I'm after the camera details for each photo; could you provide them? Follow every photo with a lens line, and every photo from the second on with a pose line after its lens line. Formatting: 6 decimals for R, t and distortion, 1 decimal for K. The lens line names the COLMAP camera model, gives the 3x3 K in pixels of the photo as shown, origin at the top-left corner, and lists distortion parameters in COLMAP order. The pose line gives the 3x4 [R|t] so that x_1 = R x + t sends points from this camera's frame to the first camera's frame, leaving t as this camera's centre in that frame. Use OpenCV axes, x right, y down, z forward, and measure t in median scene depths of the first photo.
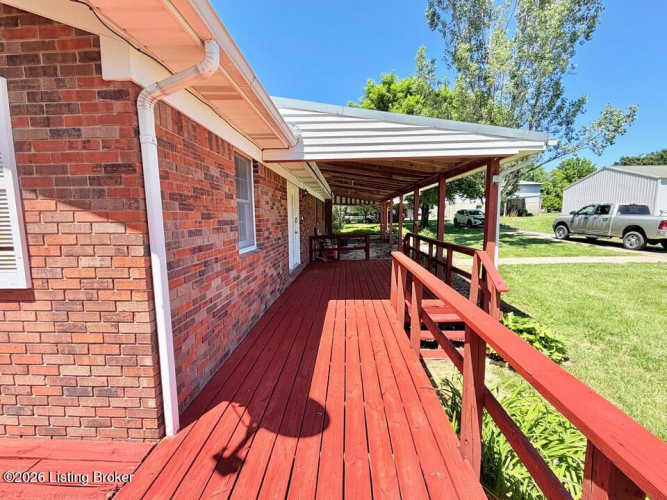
lens RADIAL K [[291.8, 0, 333.5], [0, 291.8, 250.0], [0, 0, 1]] dist [0.000030, -0.000322]
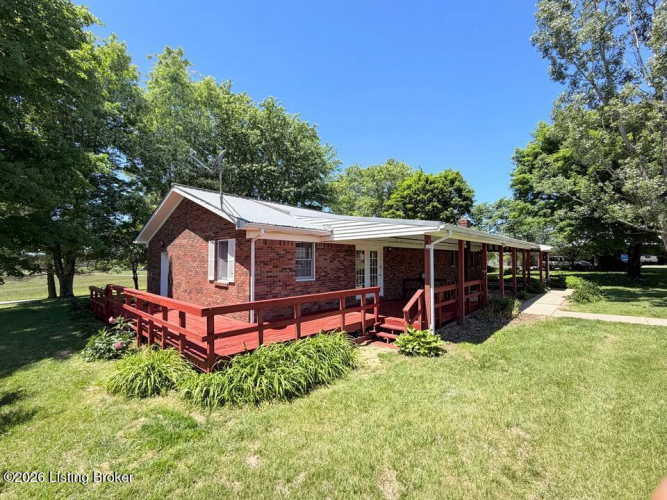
lens RADIAL K [[291.8, 0, 333.5], [0, 291.8, 250.0], [0, 0, 1]] dist [0.000030, -0.000322]
pose [[0.758363, -0.010661, -0.651745, 3.099318], [-0.082756, 0.990201, -0.112491, 0.015410], [0.646557, 0.139245, 0.750050, -1.478289]]
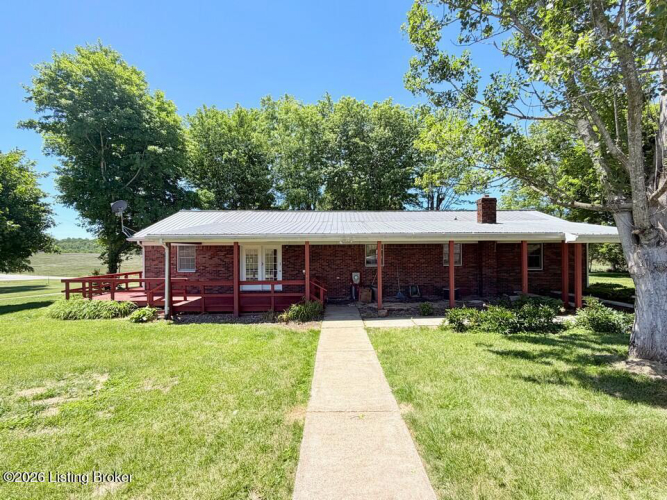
lens RADIAL K [[314.4, 0, 333.5], [0, 314.4, 250.0], [0, 0, 1]] dist [0.000014, -0.000094]
pose [[0.042129, 0.007472, -0.999084, 7.725825], [-0.111683, 0.993740, 0.002723, -0.999943], [0.992850, 0.111466, 0.042700, 5.541957]]
